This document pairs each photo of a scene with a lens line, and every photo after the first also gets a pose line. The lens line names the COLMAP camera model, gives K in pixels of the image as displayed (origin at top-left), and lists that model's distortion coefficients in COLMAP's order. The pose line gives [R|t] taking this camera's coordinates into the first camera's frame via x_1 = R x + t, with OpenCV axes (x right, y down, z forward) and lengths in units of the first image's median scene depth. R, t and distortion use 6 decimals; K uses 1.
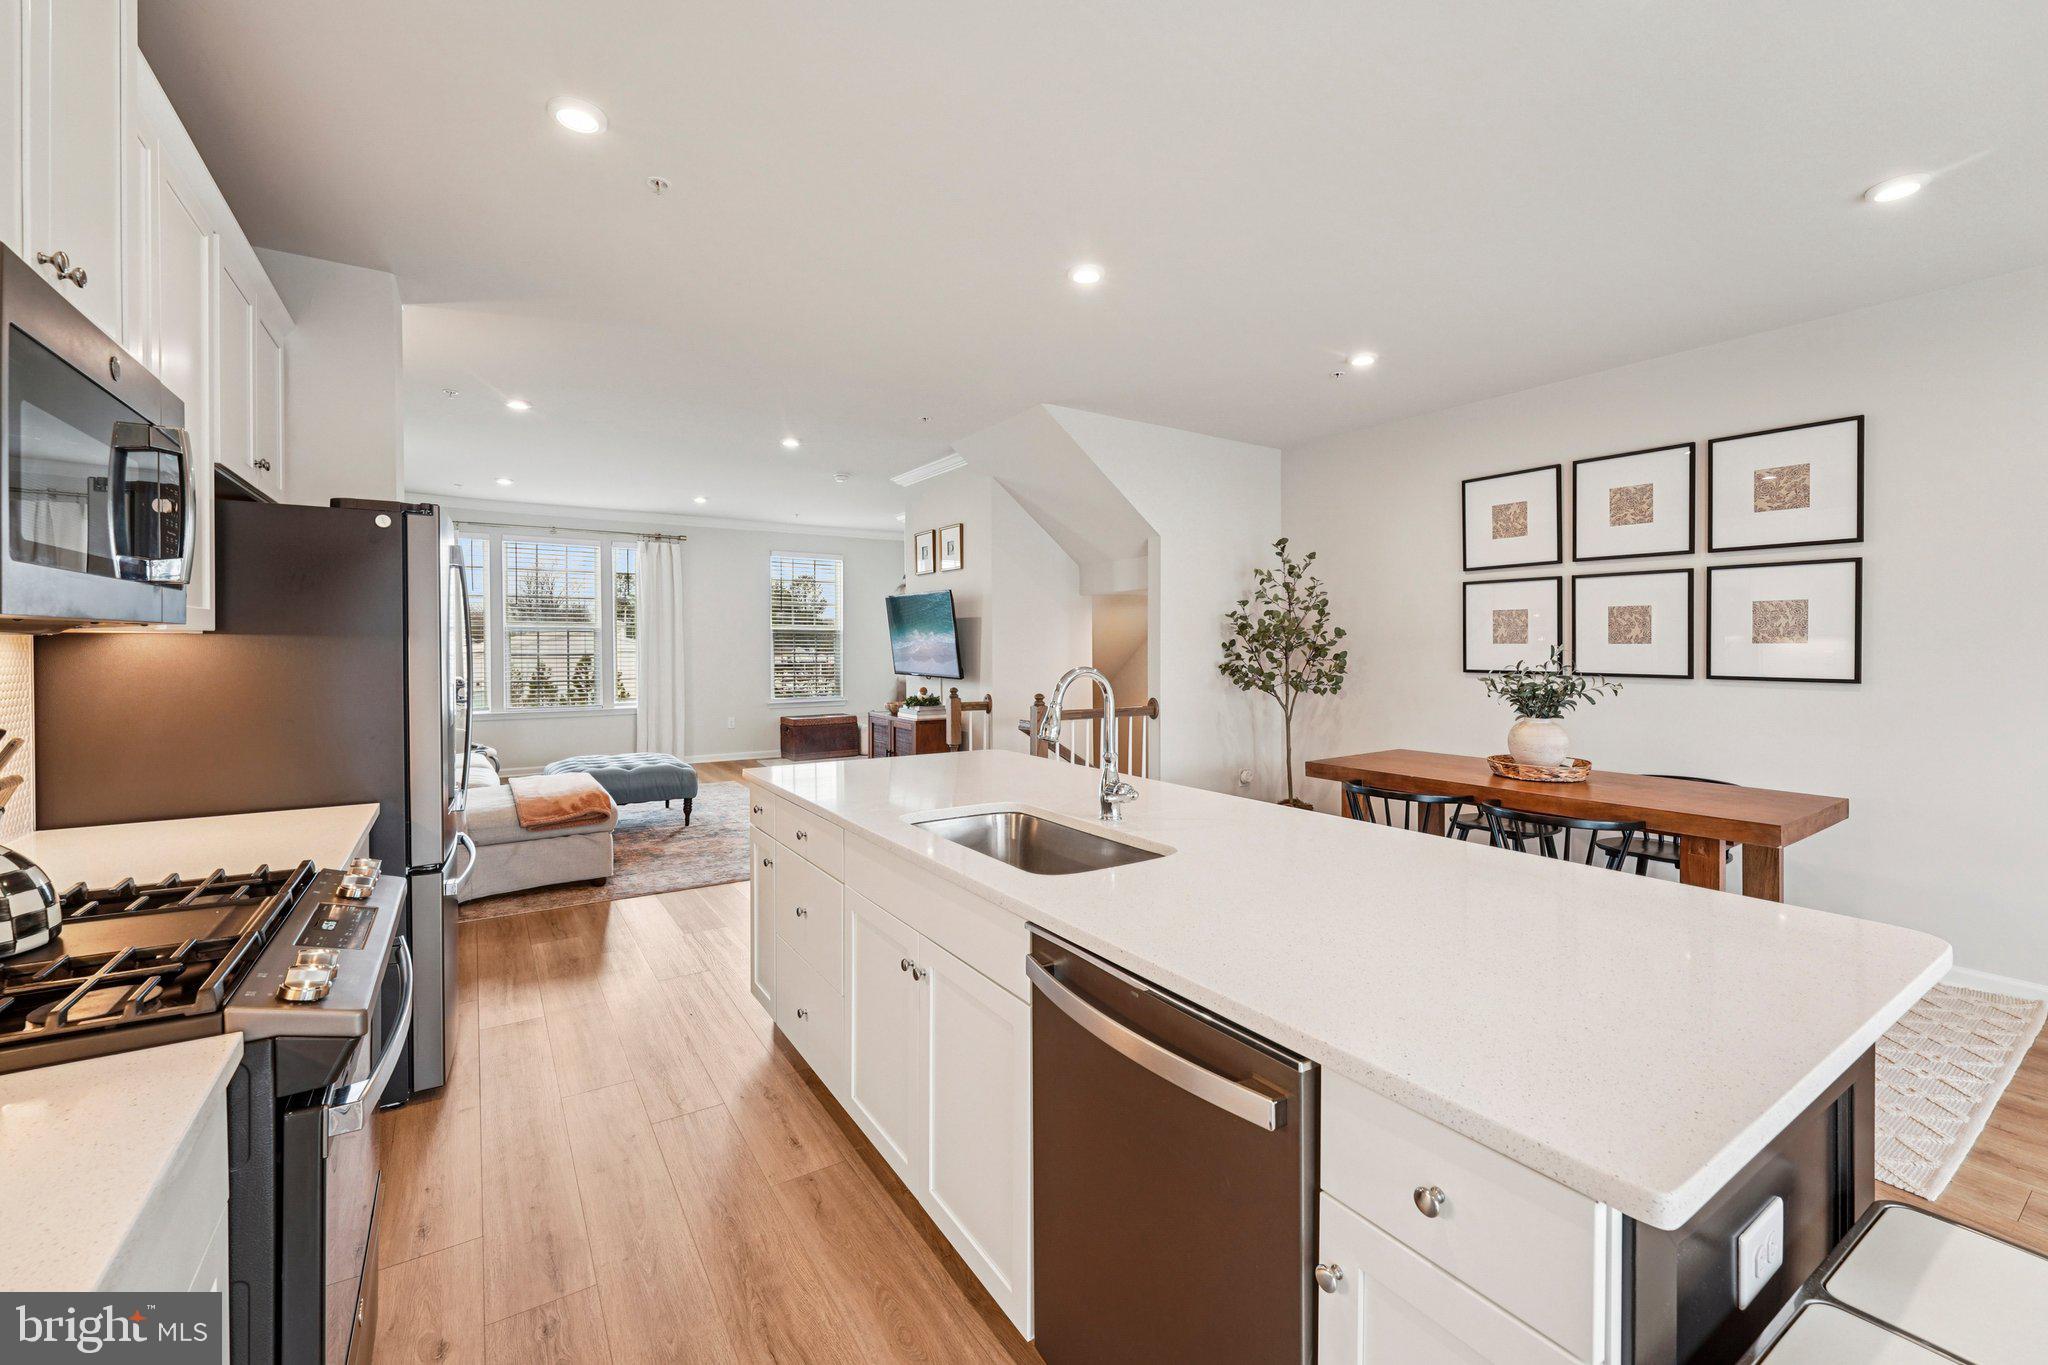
lens RADIAL K [[836.3, 0, 1028.6], [0, 836.3, 649.4], [0, 0, 1]] dist [-0.000718, -0.000014]
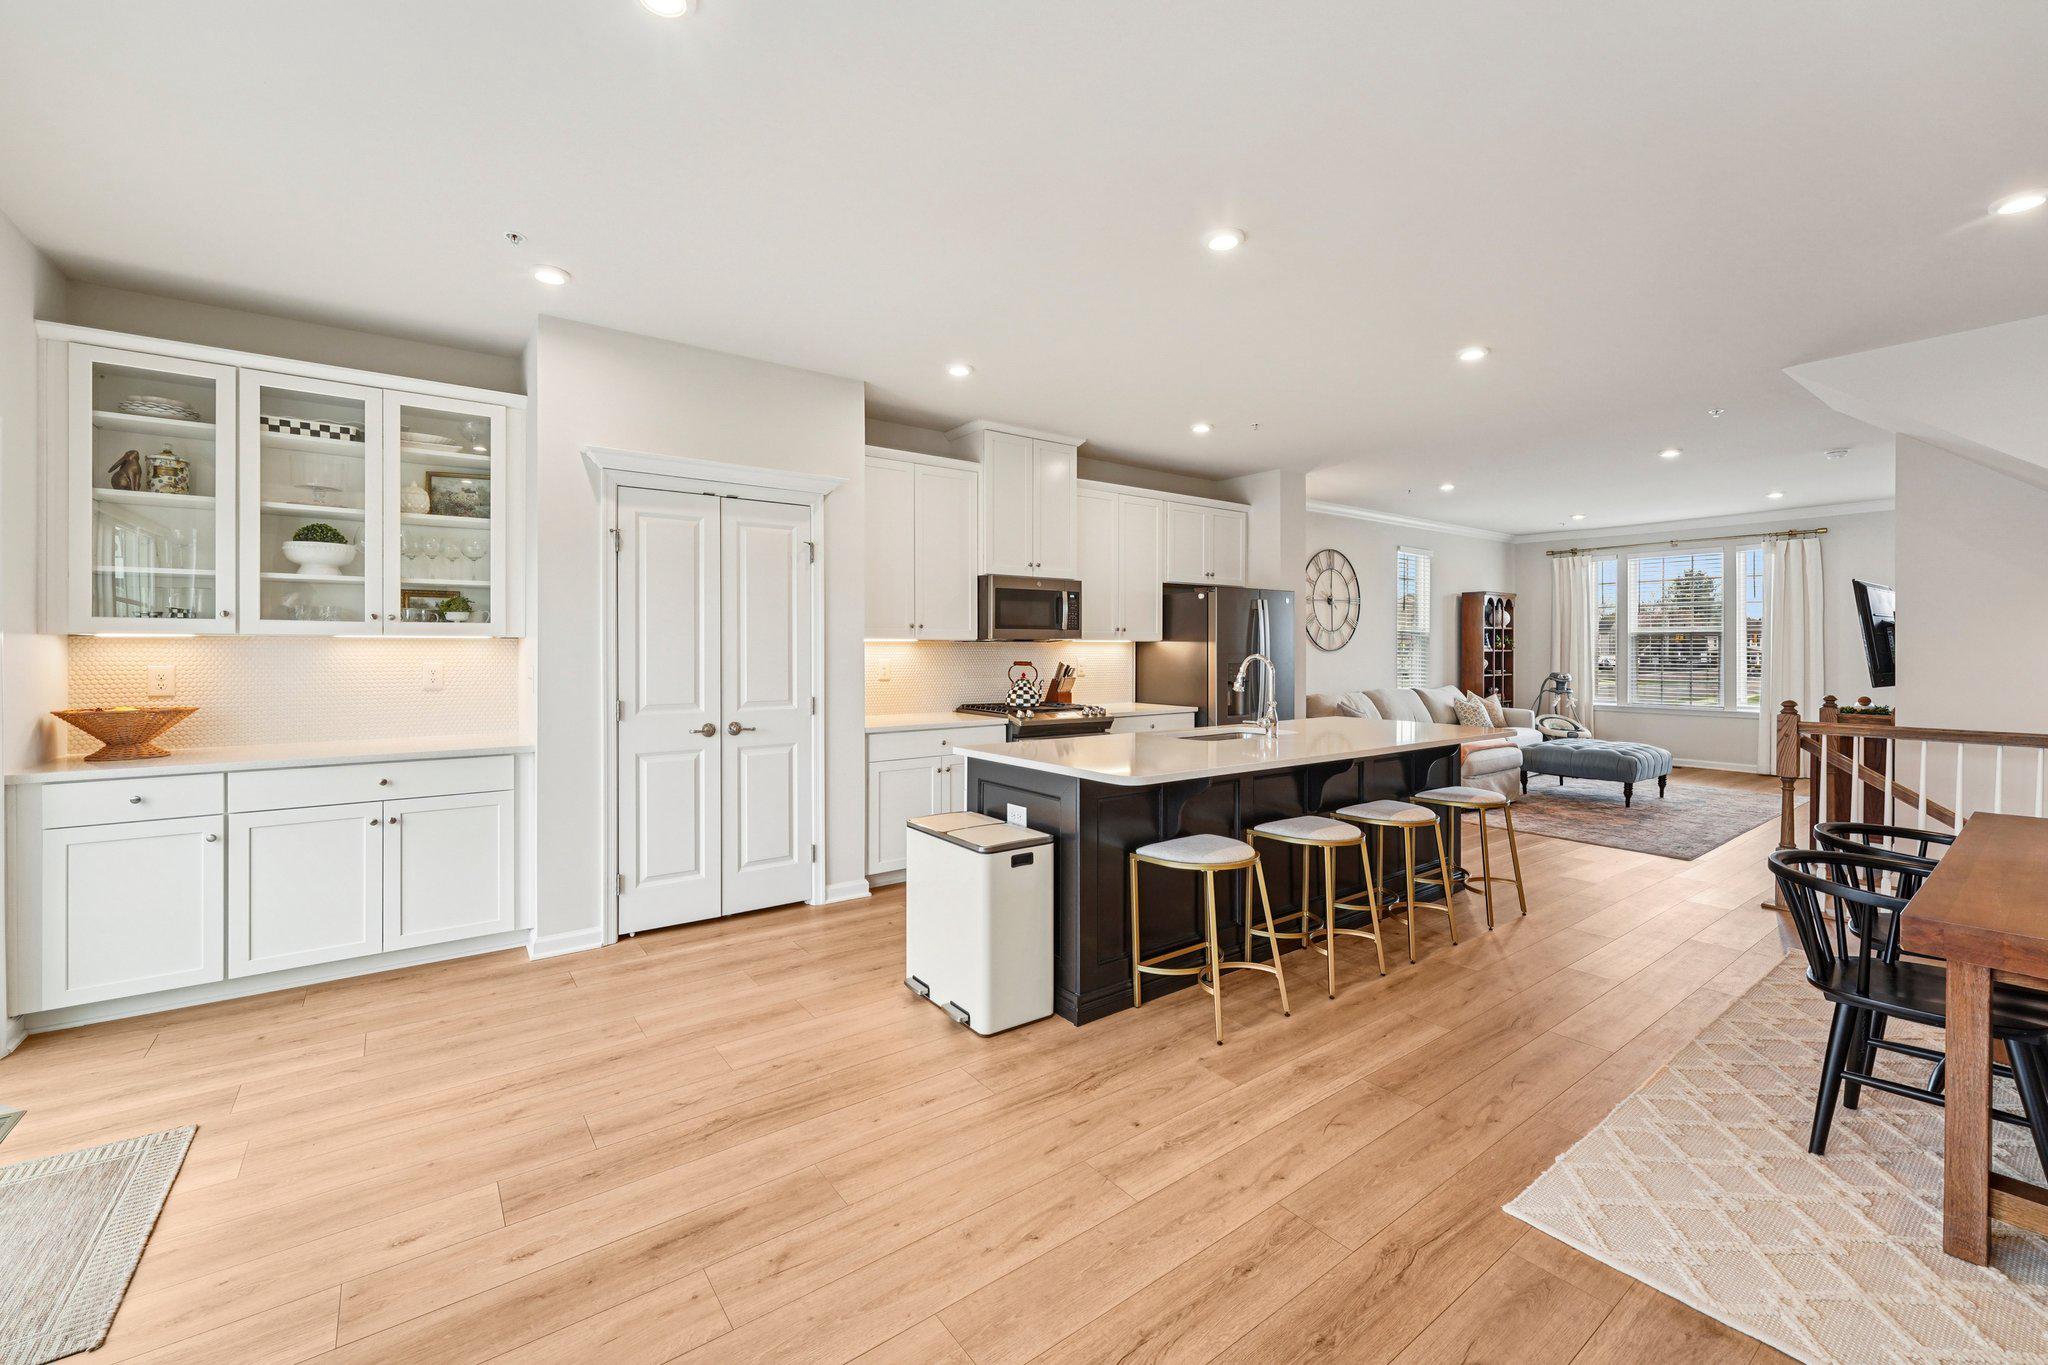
lens RADIAL K [[828.4, 0, 1021.9], [0, 828.4, 654.8], [0, 0, 1]] dist [0.000717, 0.000201]
pose [[0.045713, 0.004540, -0.998944, 0.944799], [-0.006771, 0.999968, 0.004235, 0.009113], [0.998932, 0.006570, 0.045742, 0.182412]]
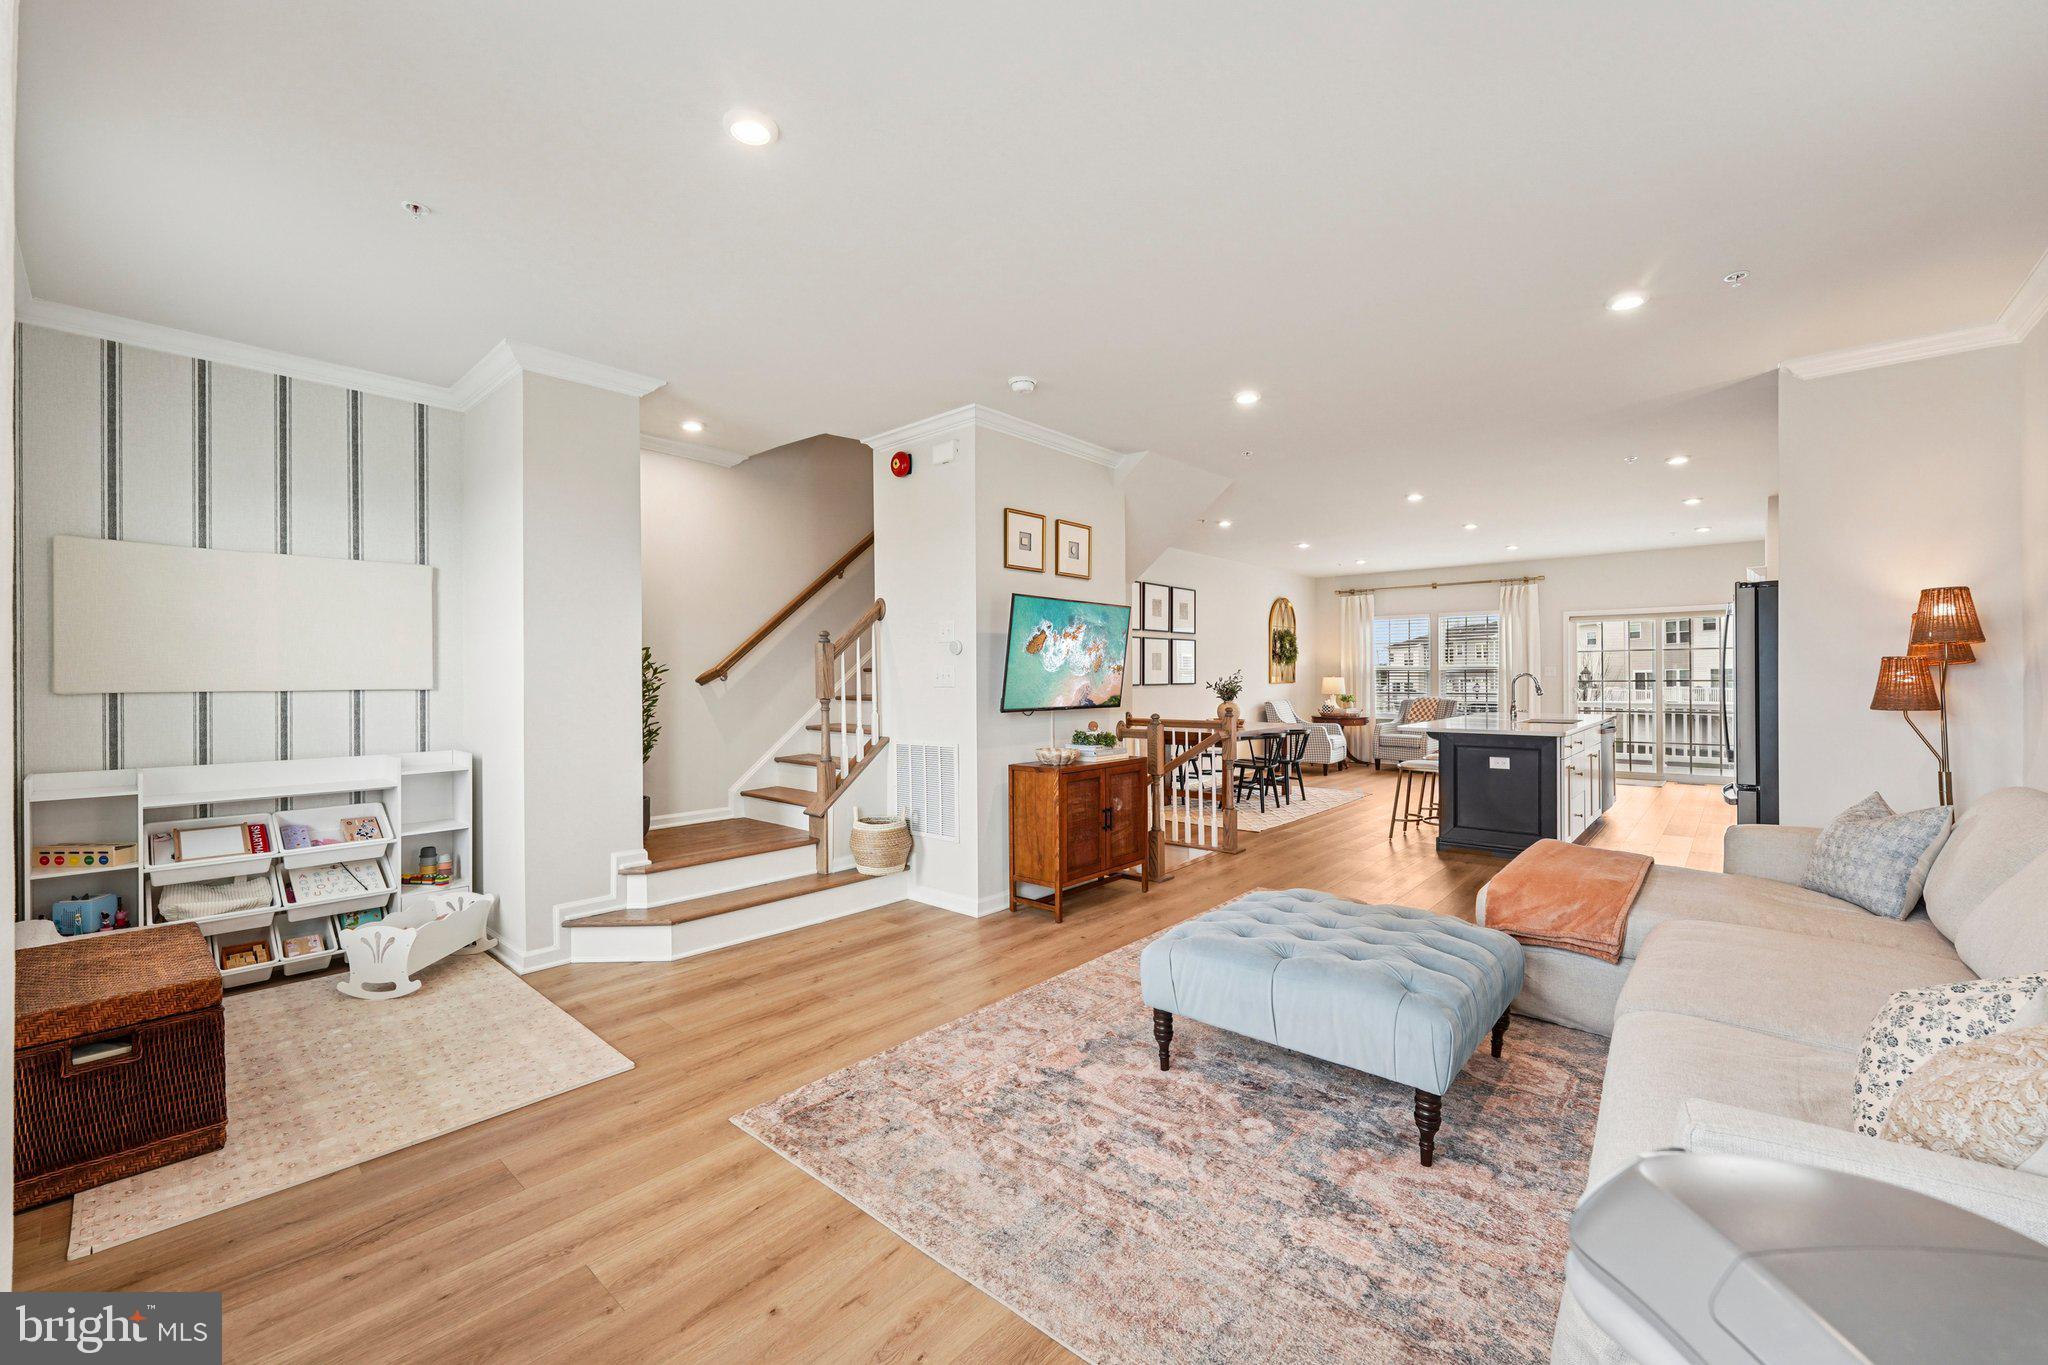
lens RADIAL K [[828.2, 0, 1019.5], [0, 828.2, 667.2], [0, 0, 1]] dist [0.006383, 0.000445]
pose [[-0.253487, 0.011397, 0.967272, -1.247016], [0.014529, 0.999863, -0.007973, -0.002566], [-0.967230, 0.012032, -0.253617, 1.814013]]
